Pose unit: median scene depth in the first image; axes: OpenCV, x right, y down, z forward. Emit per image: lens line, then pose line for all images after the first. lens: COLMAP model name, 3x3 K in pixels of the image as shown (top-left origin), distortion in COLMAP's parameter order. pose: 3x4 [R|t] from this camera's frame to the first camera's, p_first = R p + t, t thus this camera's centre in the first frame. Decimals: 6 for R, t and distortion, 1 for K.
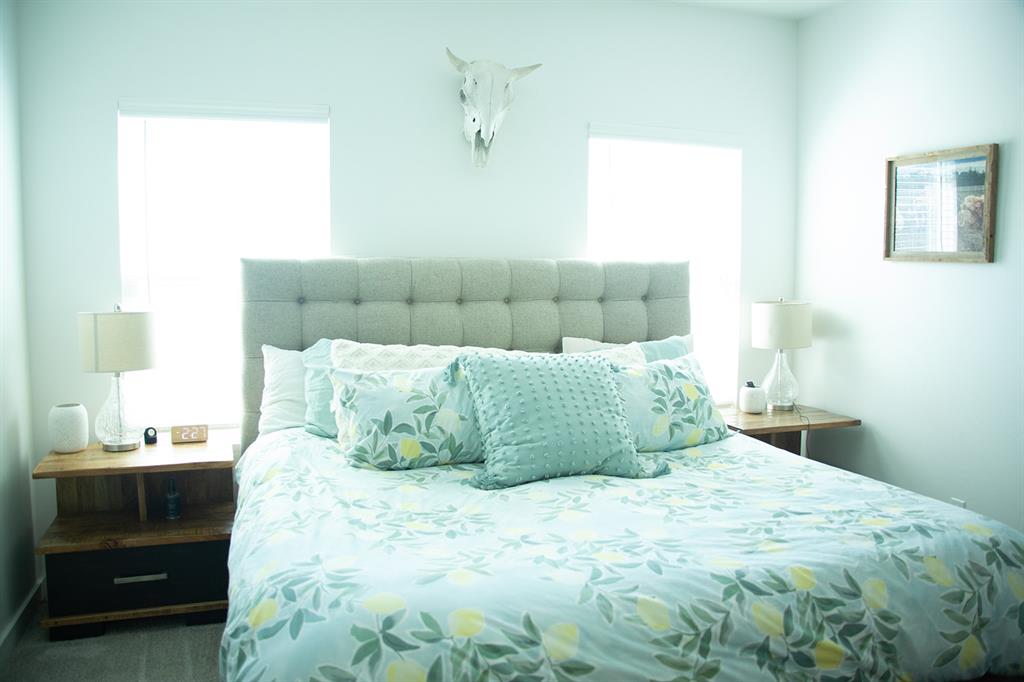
lens RADIAL K [[808.8, 0, 512.0], [0, 808.8, 341.0], [0, 0, 1]] dist [-0.173817, 0.129758]
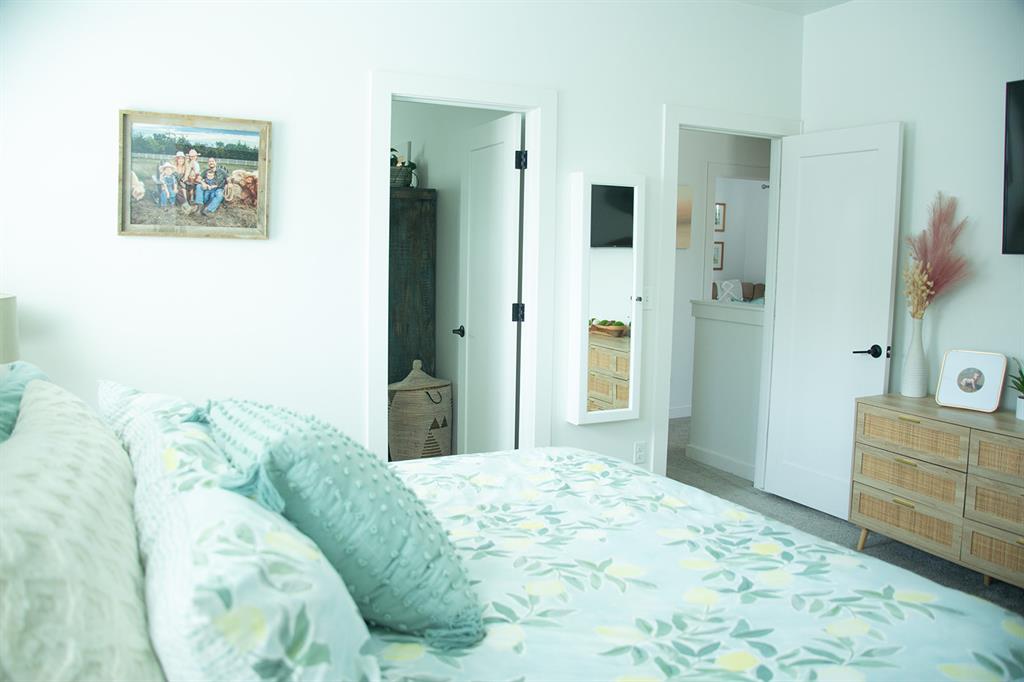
lens RADIAL K [[808.8, 0, 512.0], [0, 808.8, 341.0], [0, 0, 1]] dist [-0.173817, 0.129758]
pose [[-0.109786, -0.114398, 0.987350, -0.684914], [0.073470, 0.989703, 0.122840, -0.113687], [-0.991236, 0.086027, -0.100251, 1.216278]]
